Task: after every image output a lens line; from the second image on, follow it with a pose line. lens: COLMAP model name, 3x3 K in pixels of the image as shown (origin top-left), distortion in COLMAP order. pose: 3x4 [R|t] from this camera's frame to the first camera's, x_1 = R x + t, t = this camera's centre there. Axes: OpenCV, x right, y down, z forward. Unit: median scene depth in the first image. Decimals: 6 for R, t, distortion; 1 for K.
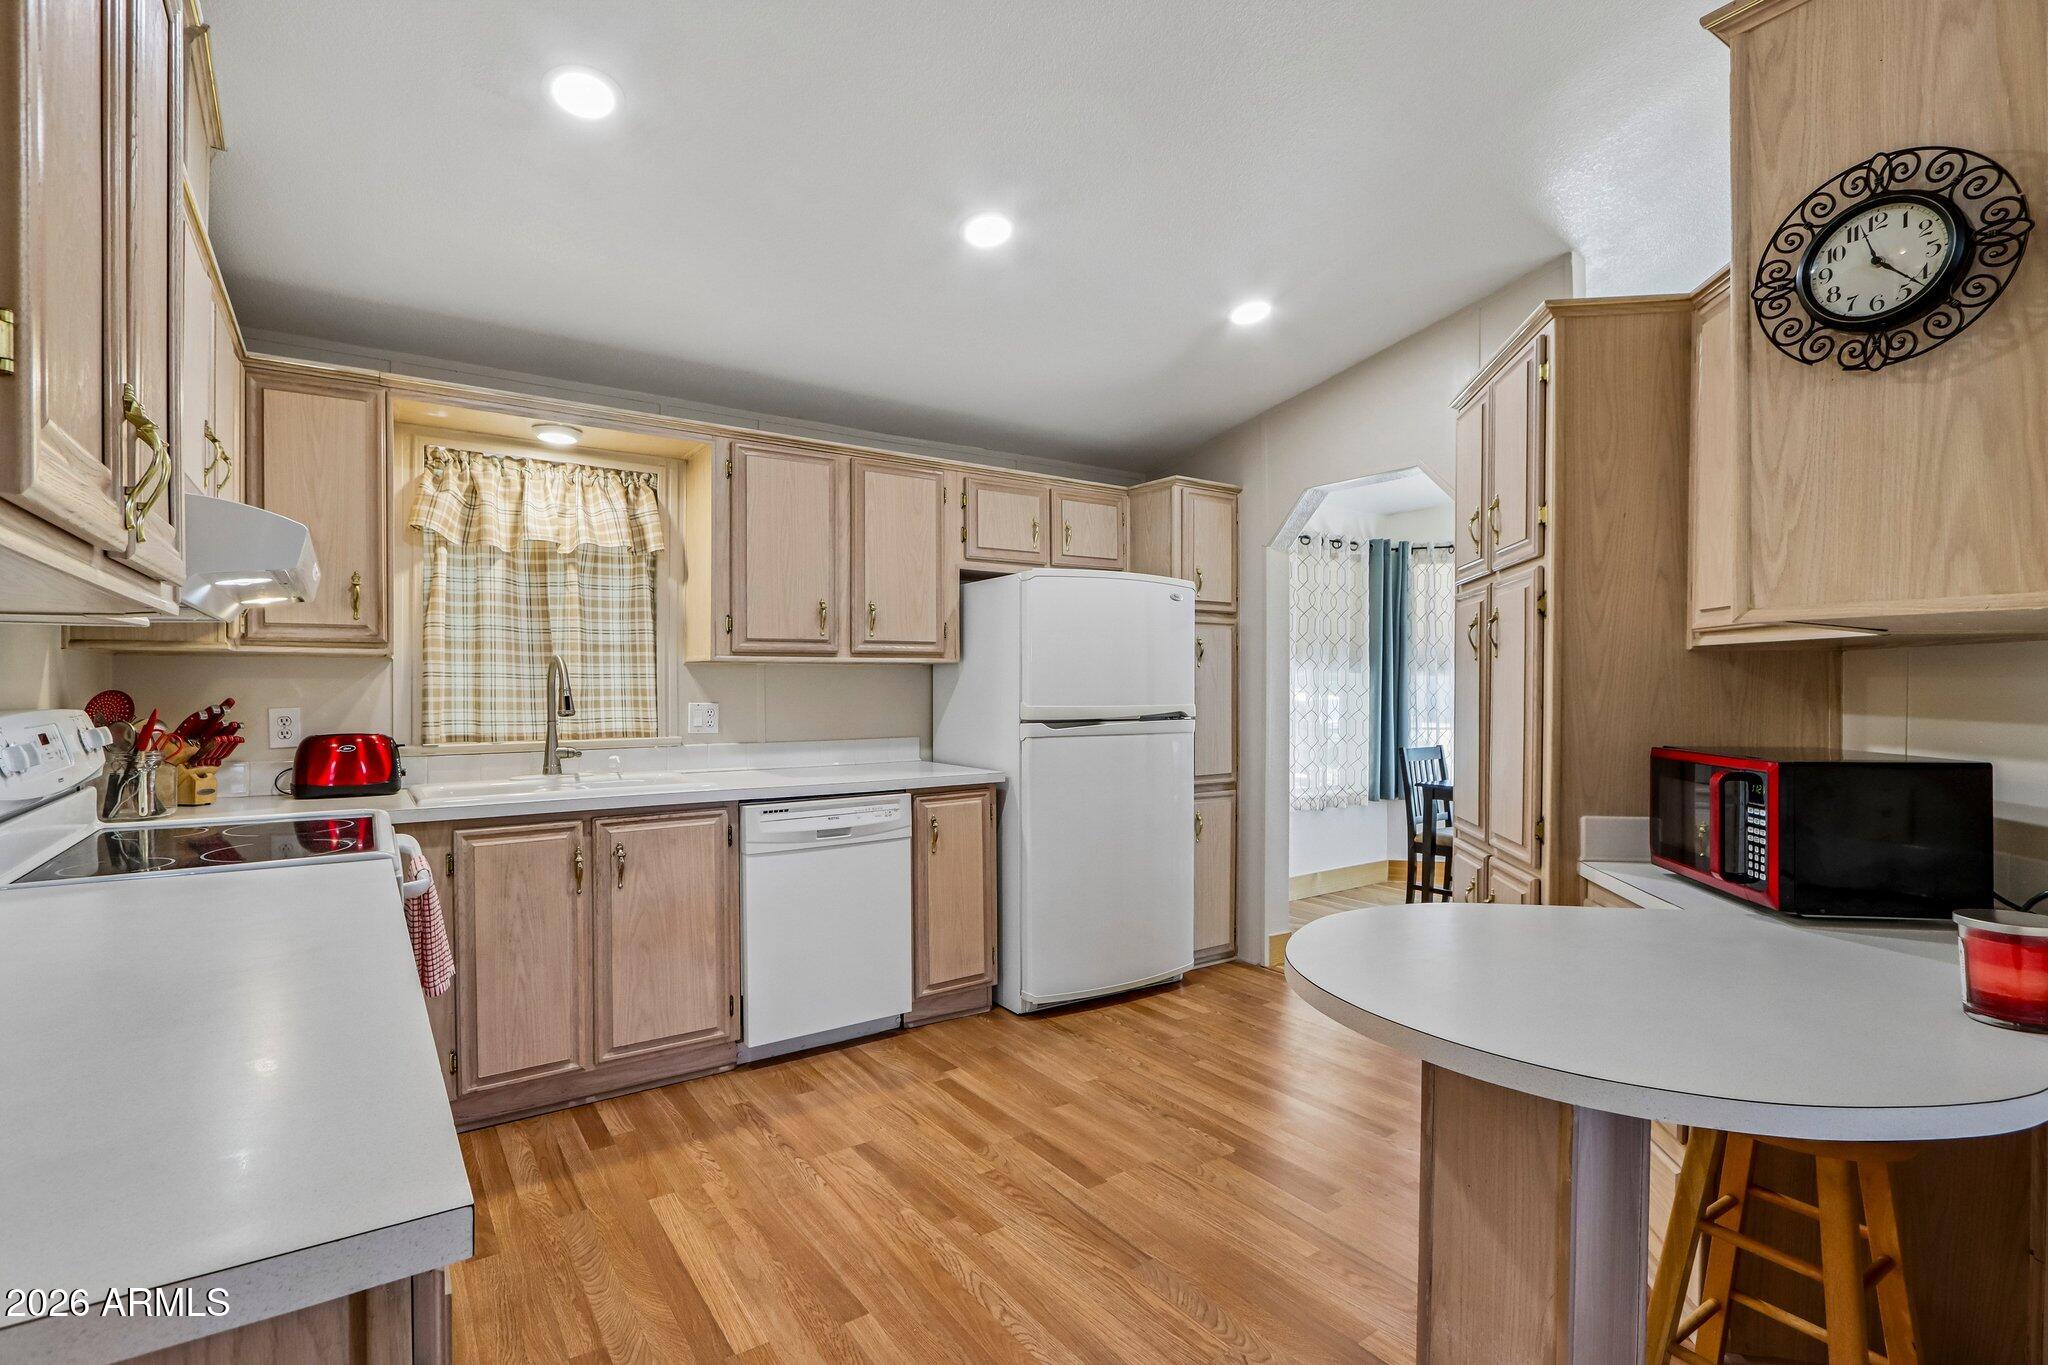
lens RADIAL K [[969.2, 0, 1023.4], [0, 969.2, 687.8], [0, 0, 1]] dist [-0.005722, -0.003362]
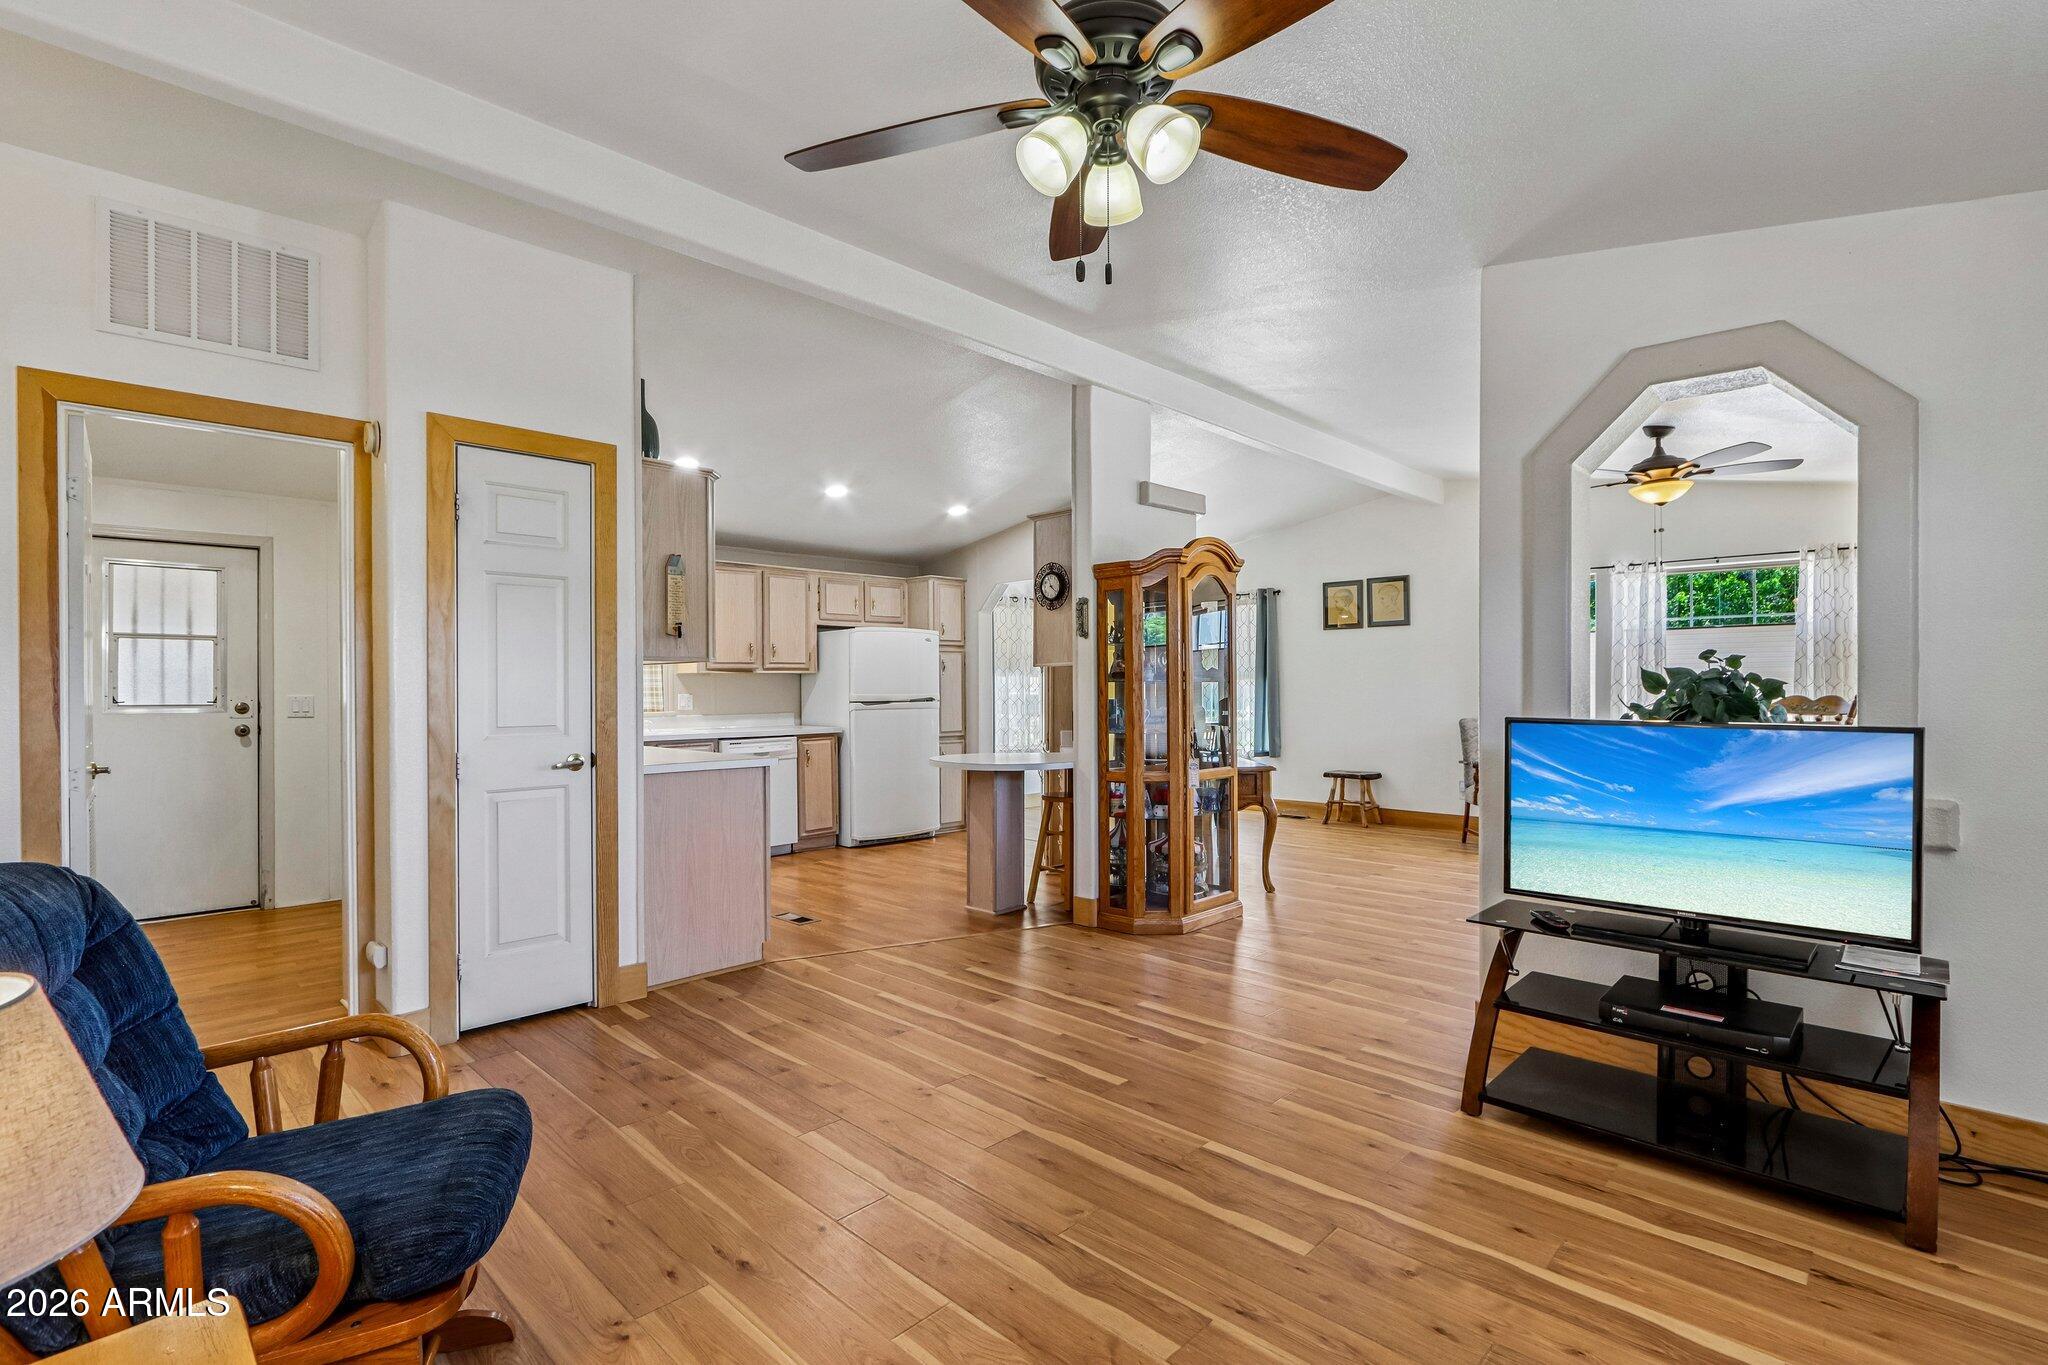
lens RADIAL K [[969.2, 0, 1023.6], [0, 969.2, 688.1], [0, 0, 1]] dist [-0.005722, -0.003362]
pose [[0.982698, -0.006315, 0.185107, -0.020121], [0.006632, 0.999977, -0.001095, 0.009467], [-0.185096, 0.002303, 0.982718, -1.025536]]
